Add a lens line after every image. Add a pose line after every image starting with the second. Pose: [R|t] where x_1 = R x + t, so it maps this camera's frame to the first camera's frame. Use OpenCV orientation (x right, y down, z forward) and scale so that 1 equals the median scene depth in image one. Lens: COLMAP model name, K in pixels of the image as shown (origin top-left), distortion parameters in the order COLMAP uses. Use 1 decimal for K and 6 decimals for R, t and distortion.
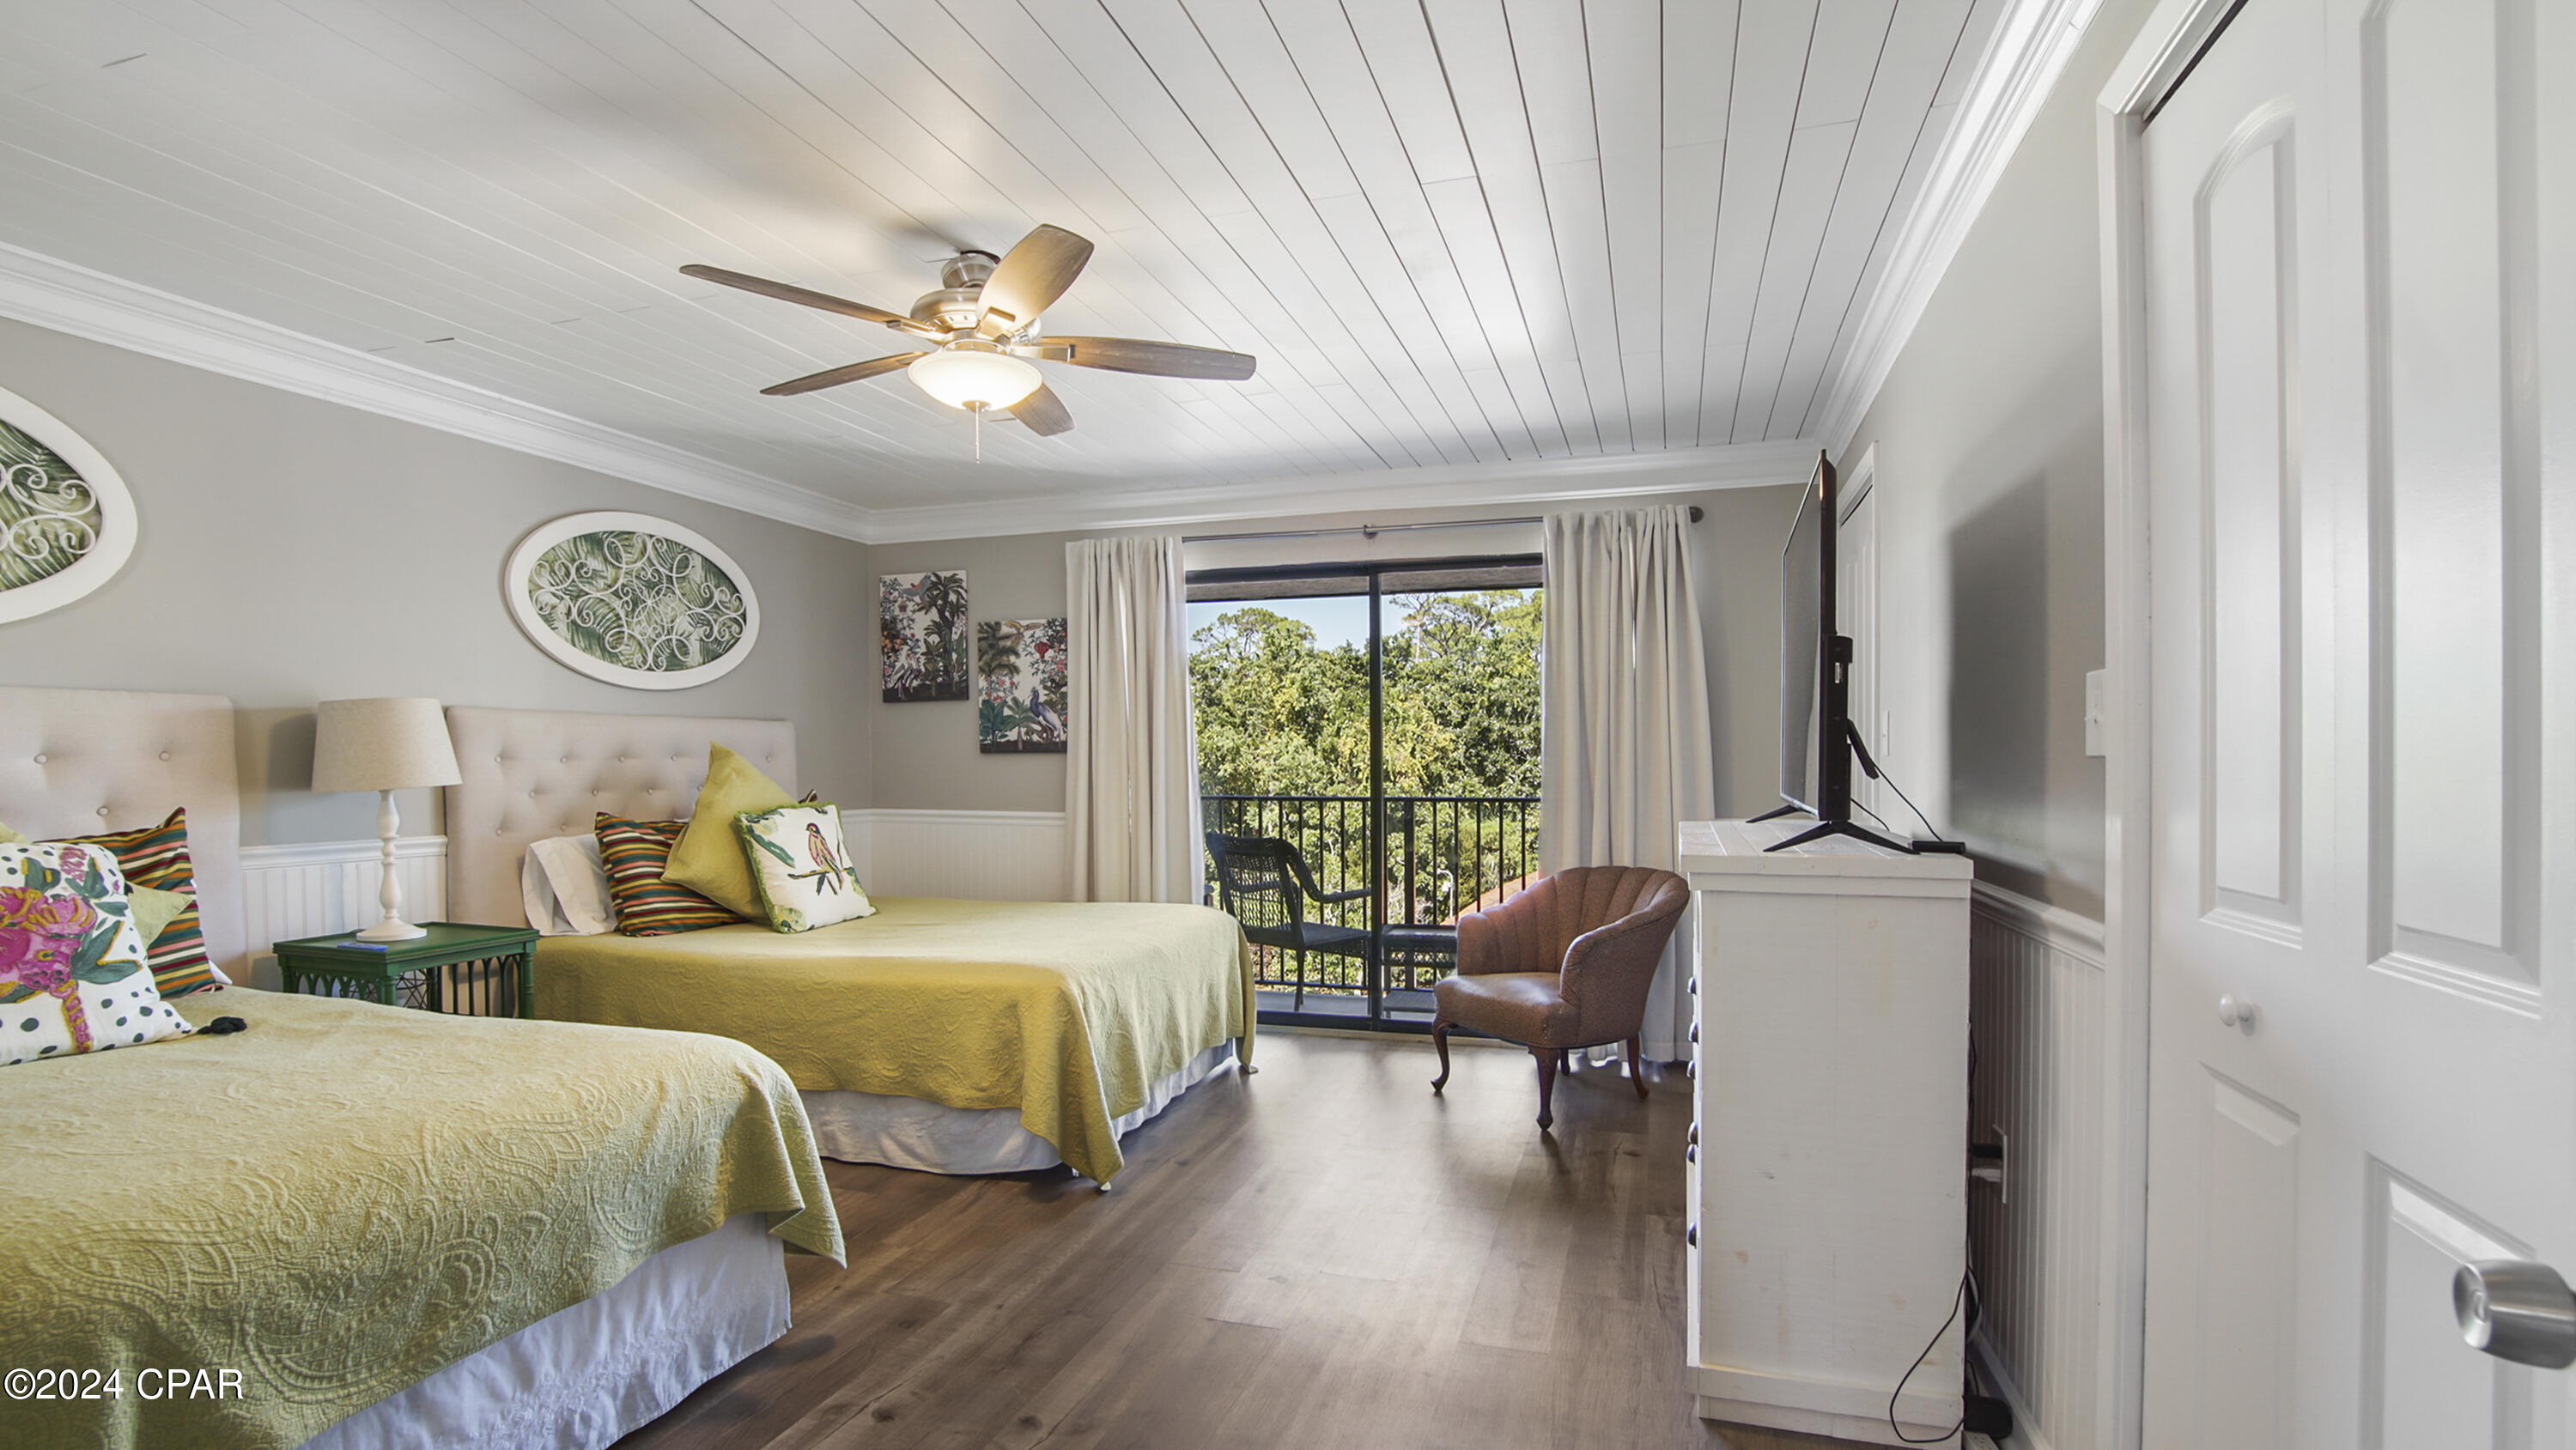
lens RADIAL K [[1198.1, 0, 1277.3], [0, 1198.1, 760.9], [0, 0, 1]] dist [-0.037755, 0.011056]
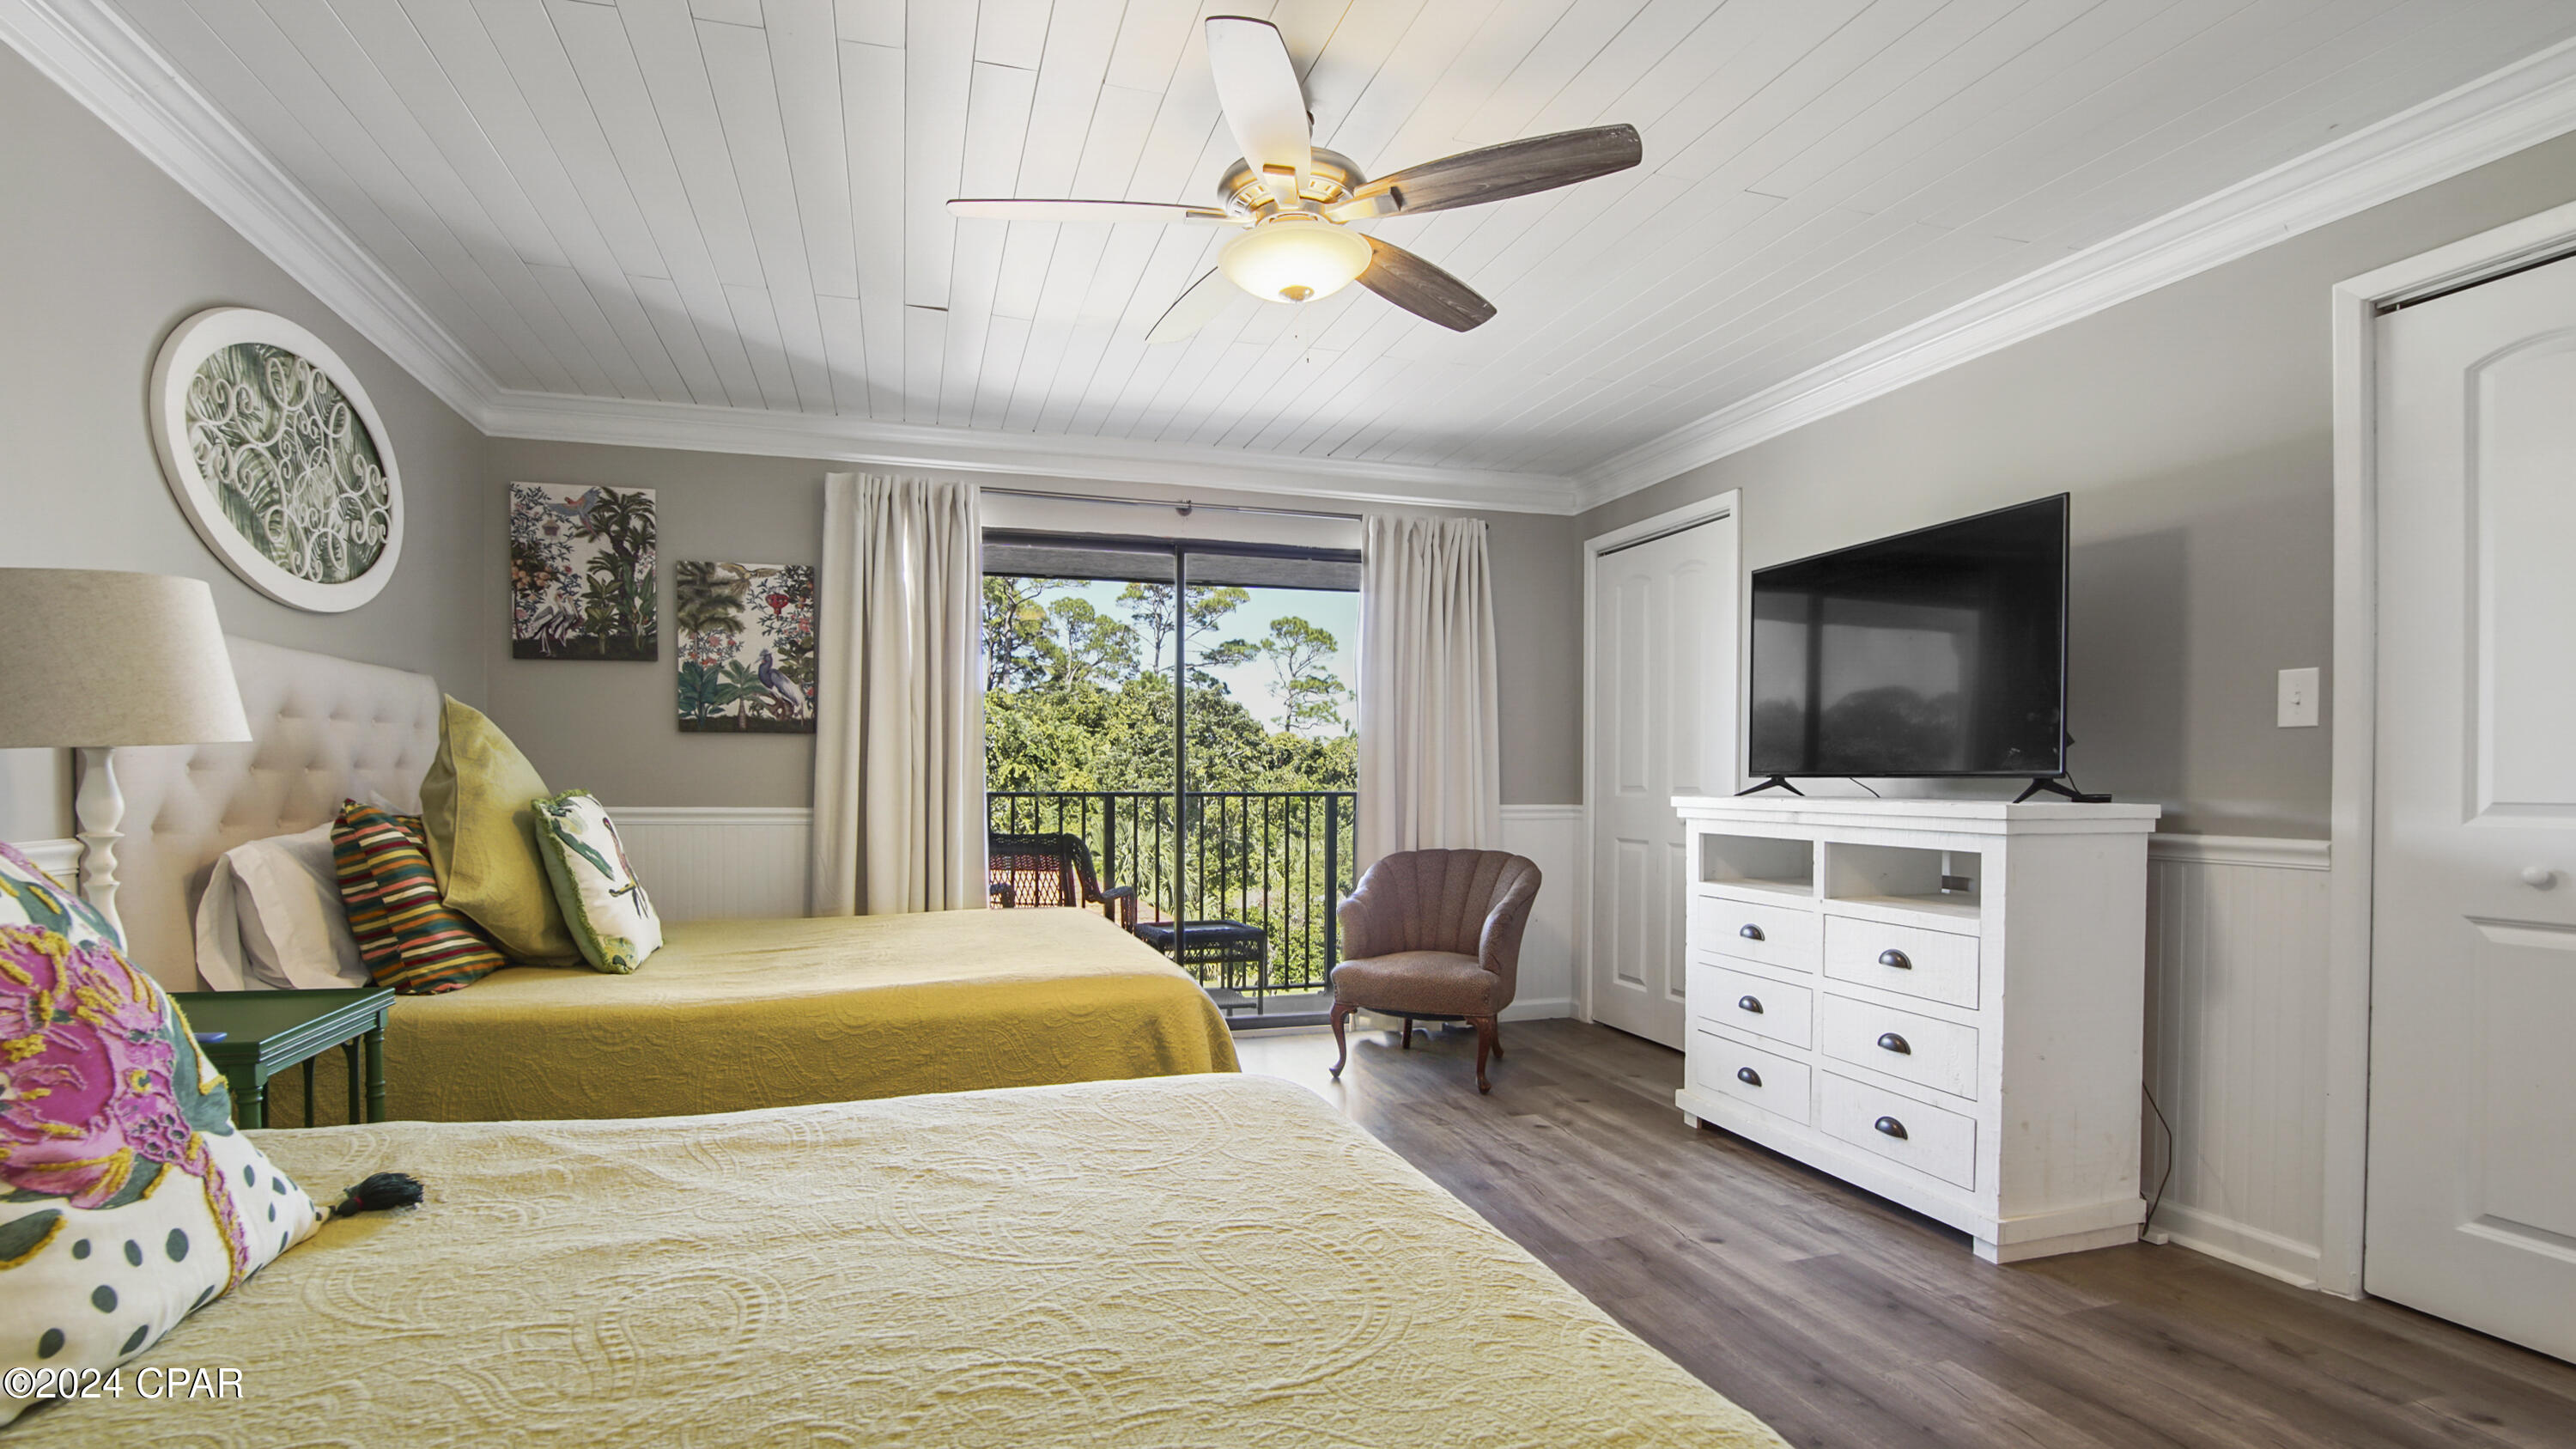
lens RADIAL K [[1206.8, 0, 1267.8], [0, 1206.8, 785.3], [0, 0, 1]] dist [-0.027321, -0.000058]
pose [[0.826093, 0.002622, 0.563527, -0.374953], [-0.007277, 0.999955, 0.006014, 0.020671], [-0.563486, -0.009068, 0.826076, 0.156317]]
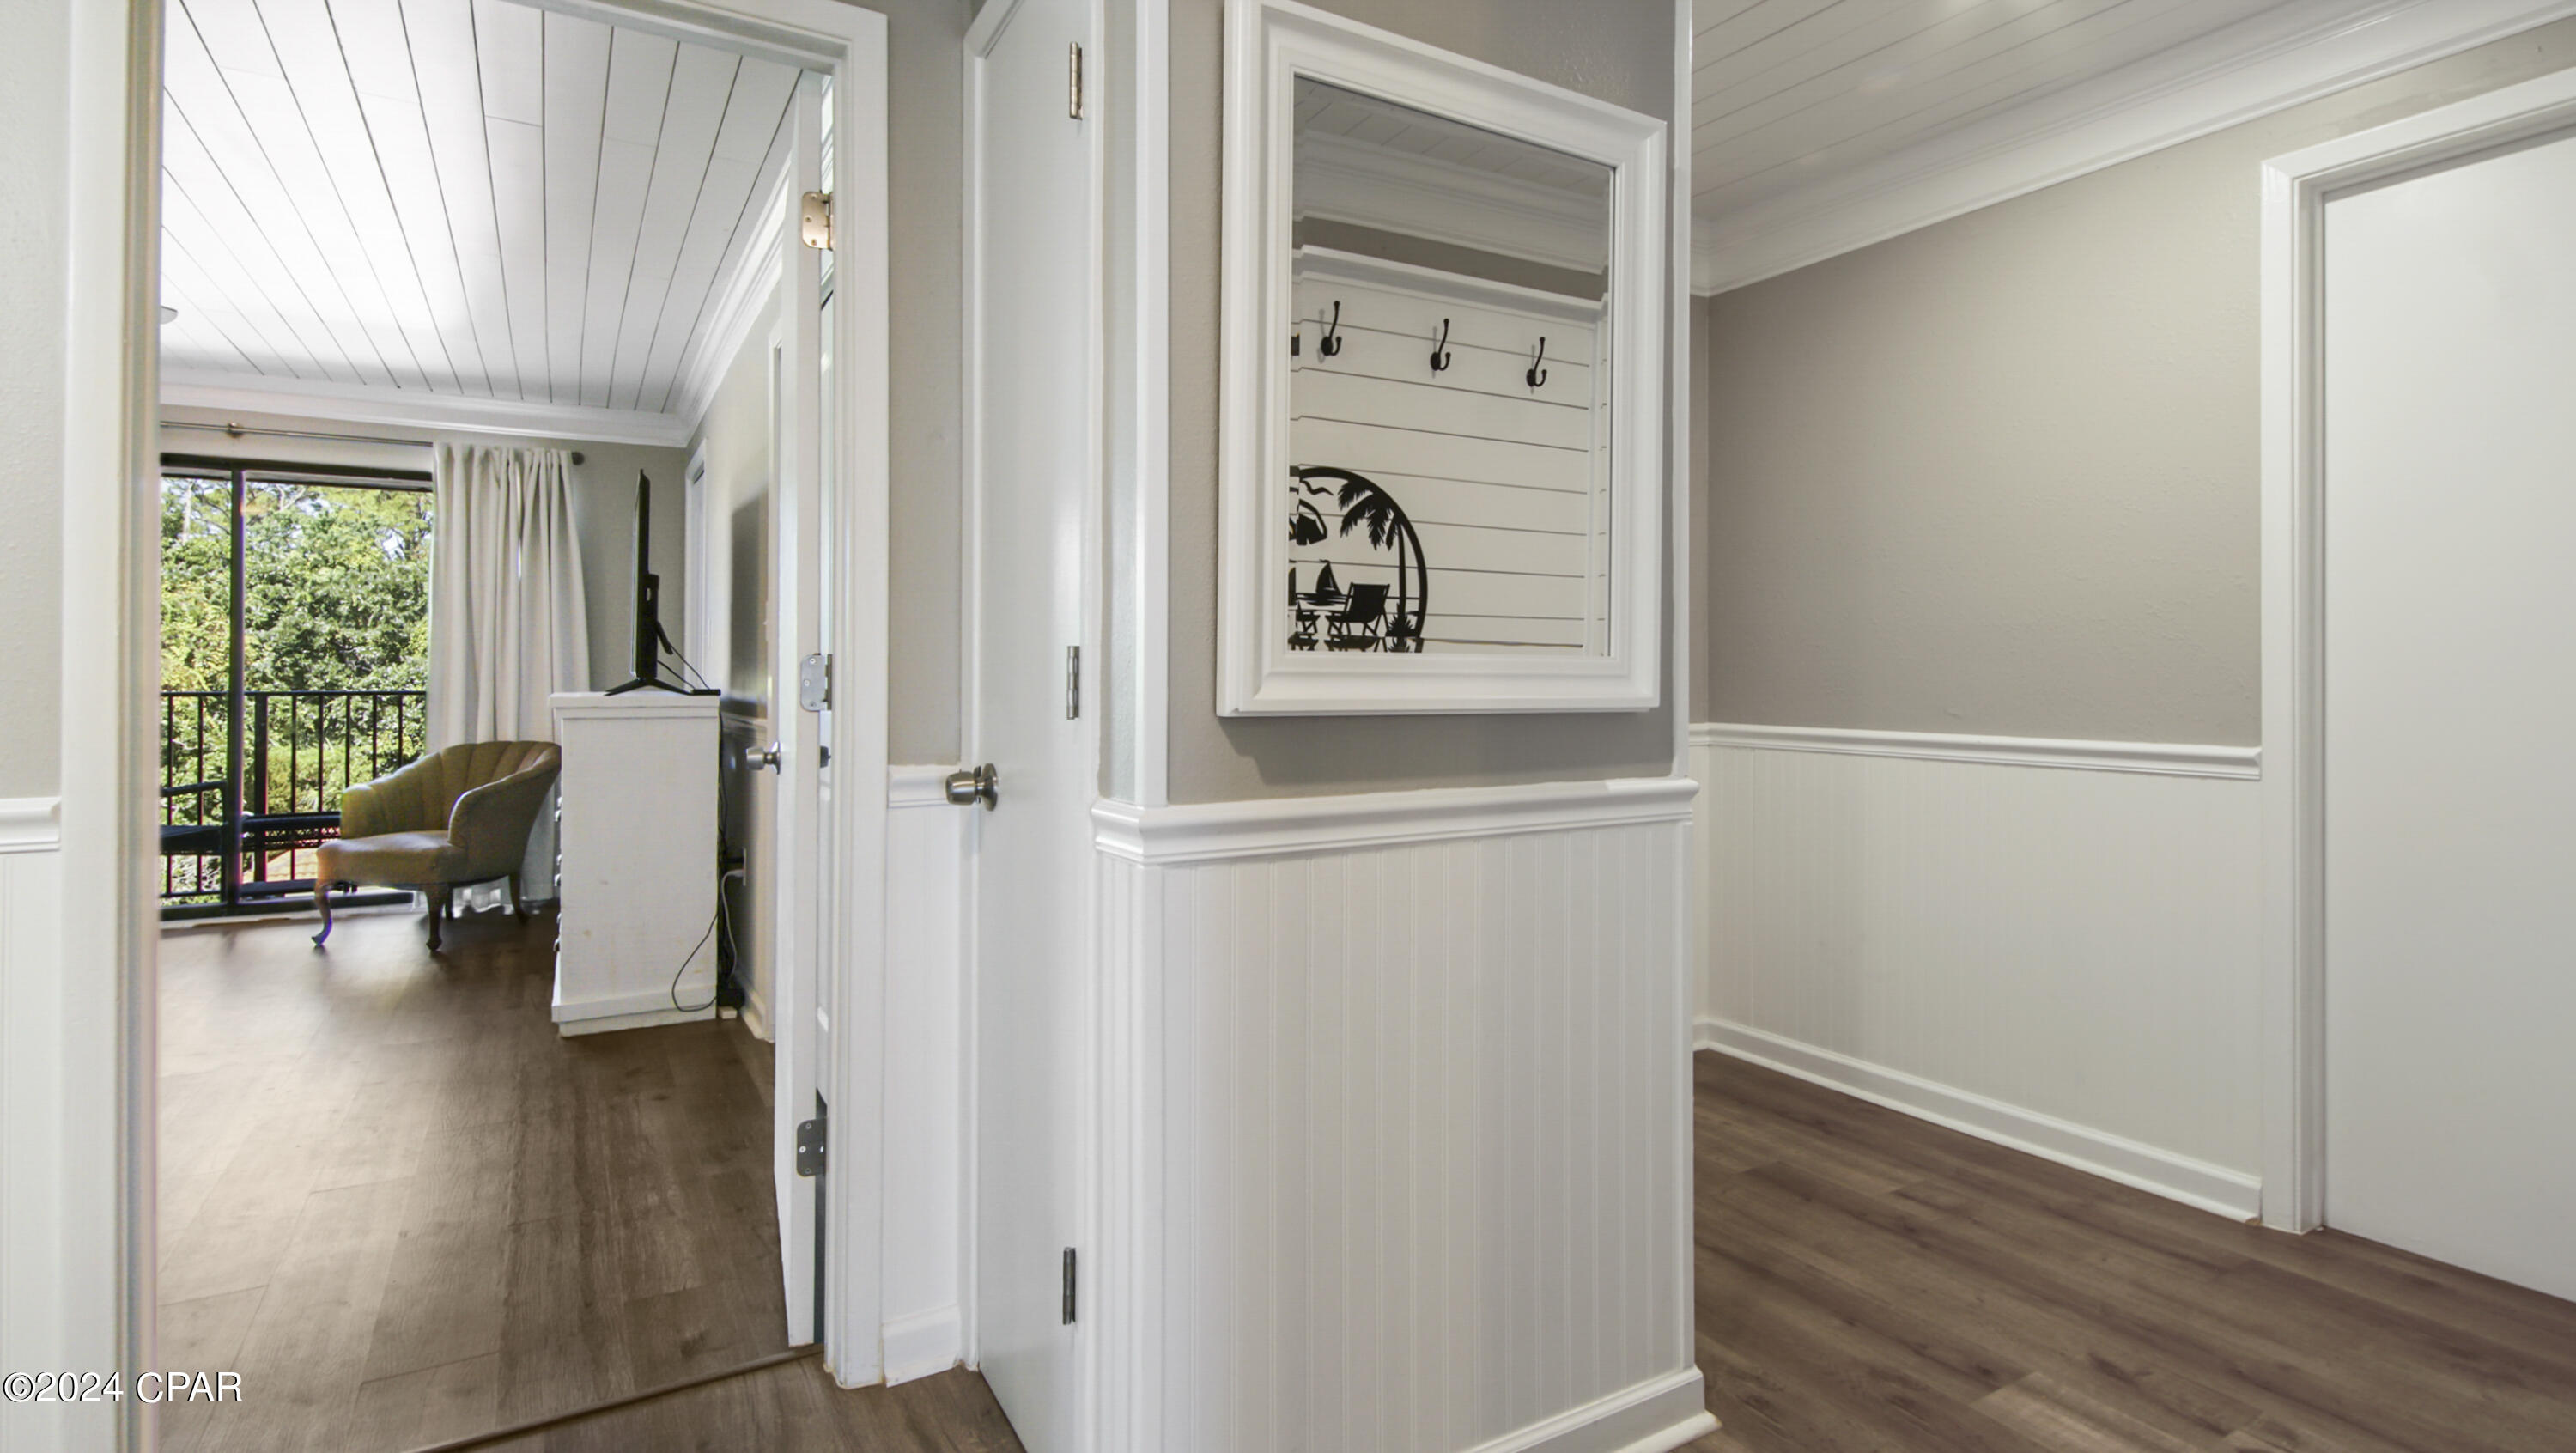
lens RADIAL K [[1252.8, 0, 1287.8], [0, 1252.8, 657.9], [0, 0, 1]] dist [-0.001987, -0.000195]
pose [[0.666478, 0.014112, 0.745391, -0.108663], [-0.003104, 0.999865, -0.016154, 0.018236], [-0.745519, 0.008452, 0.666431, -0.364498]]
